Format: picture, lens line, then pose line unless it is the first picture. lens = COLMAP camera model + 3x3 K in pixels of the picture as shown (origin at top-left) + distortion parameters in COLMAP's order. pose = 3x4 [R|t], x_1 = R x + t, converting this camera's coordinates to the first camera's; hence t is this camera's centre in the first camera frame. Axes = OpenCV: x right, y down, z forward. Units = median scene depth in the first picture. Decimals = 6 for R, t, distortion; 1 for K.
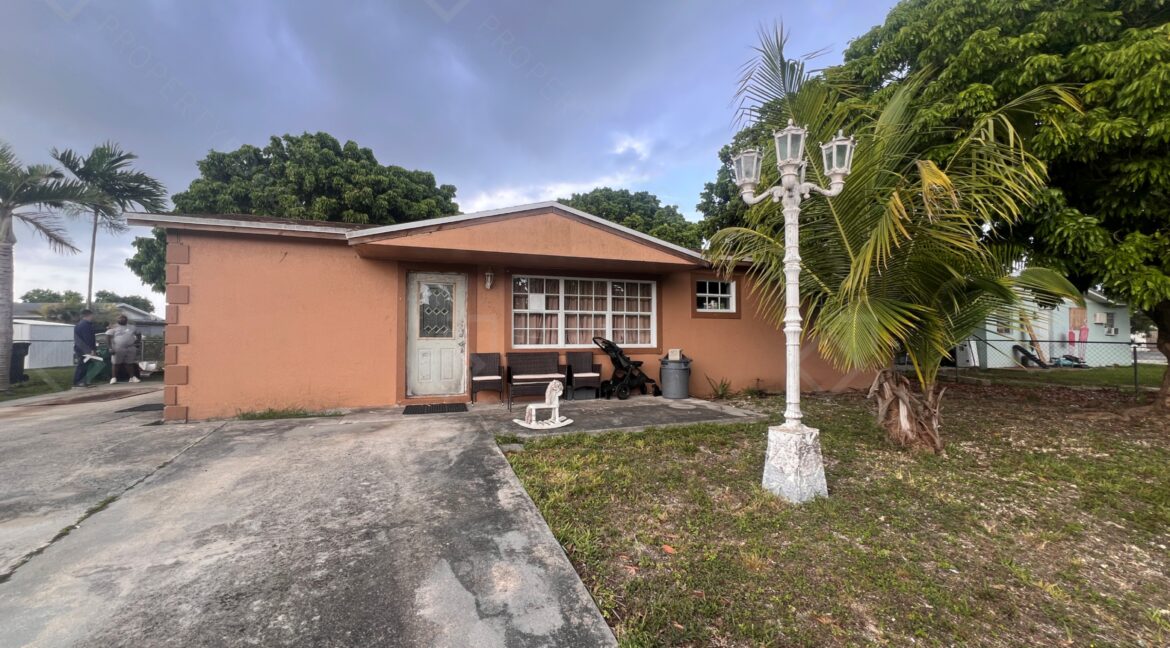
lens RADIAL K [[470.3, 0, 582.3], [0, 470.3, 322.5], [0, 0, 1]] dist [-0.003965, 0.001115]
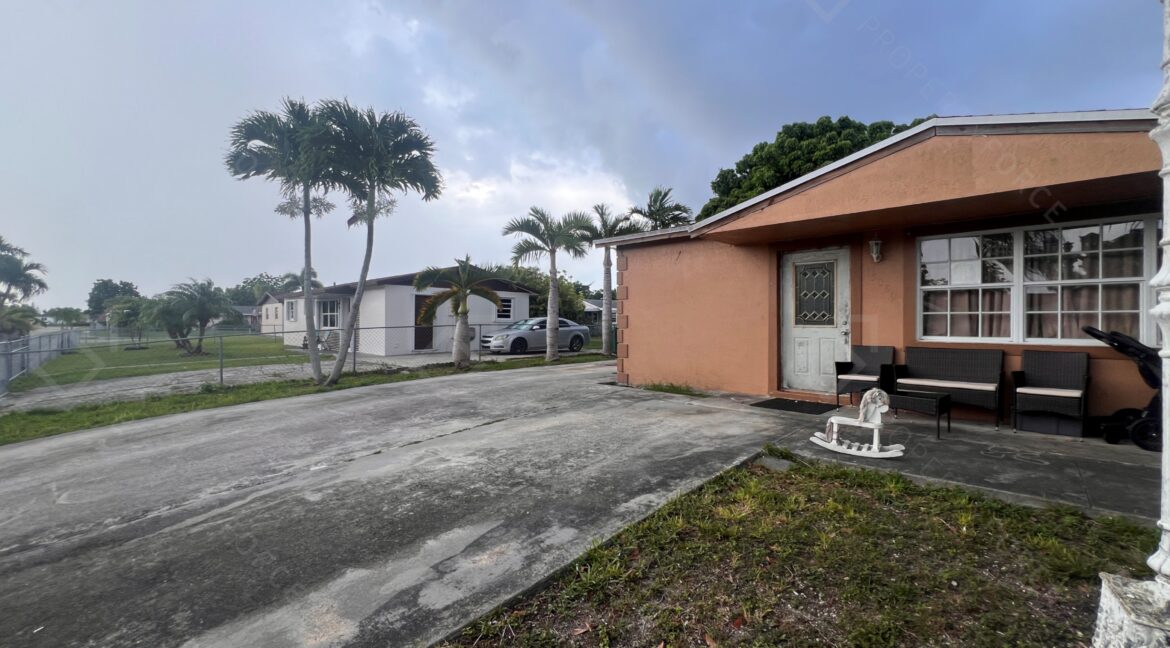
lens RADIAL K [[470.3, 0, 582.3], [0, 470.3, 322.5], [0, 0, 1]] dist [-0.003965, 0.001115]
pose [[0.432672, 0.002519, -0.901548, 0.378239], [0.024640, 0.999589, 0.014619, 0.005328], [0.901215, -0.028540, 0.432432, 0.321534]]
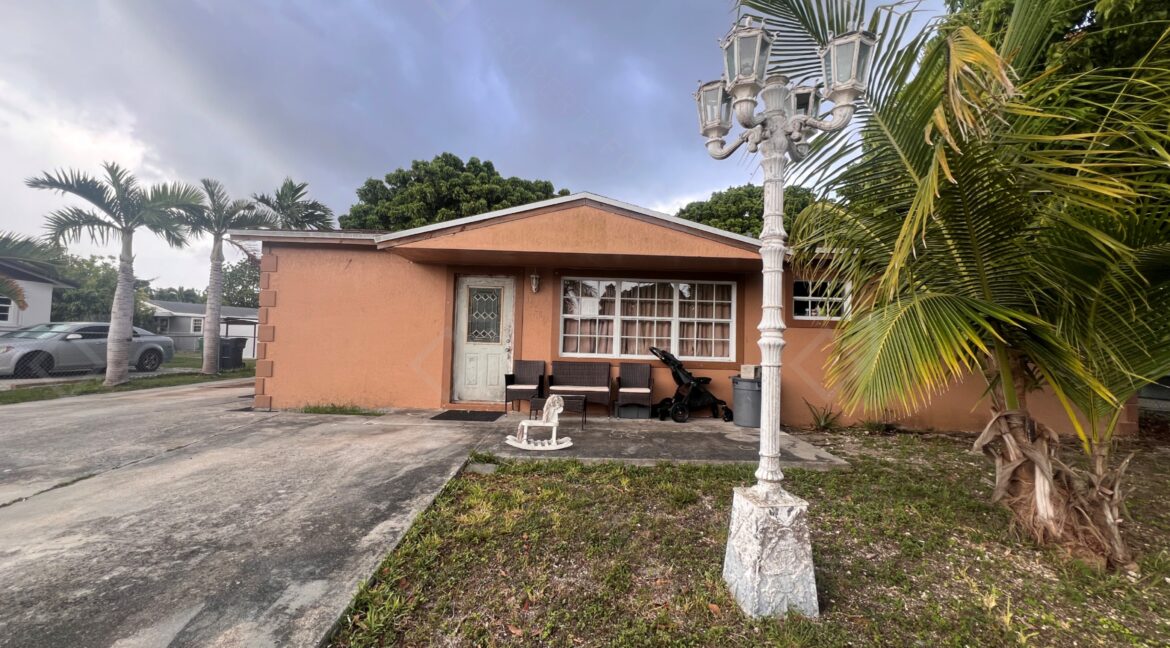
lens RADIAL K [[470.3, 0, 582.3], [0, 470.3, 322.5], [0, 0, 1]] dist [-0.003965, 0.001115]
pose [[0.939668, 0.012675, -0.341853, 0.286429], [-0.018919, 0.999709, -0.014937, 0.001723], [0.341564, 0.020503, 0.939635, 0.202026]]
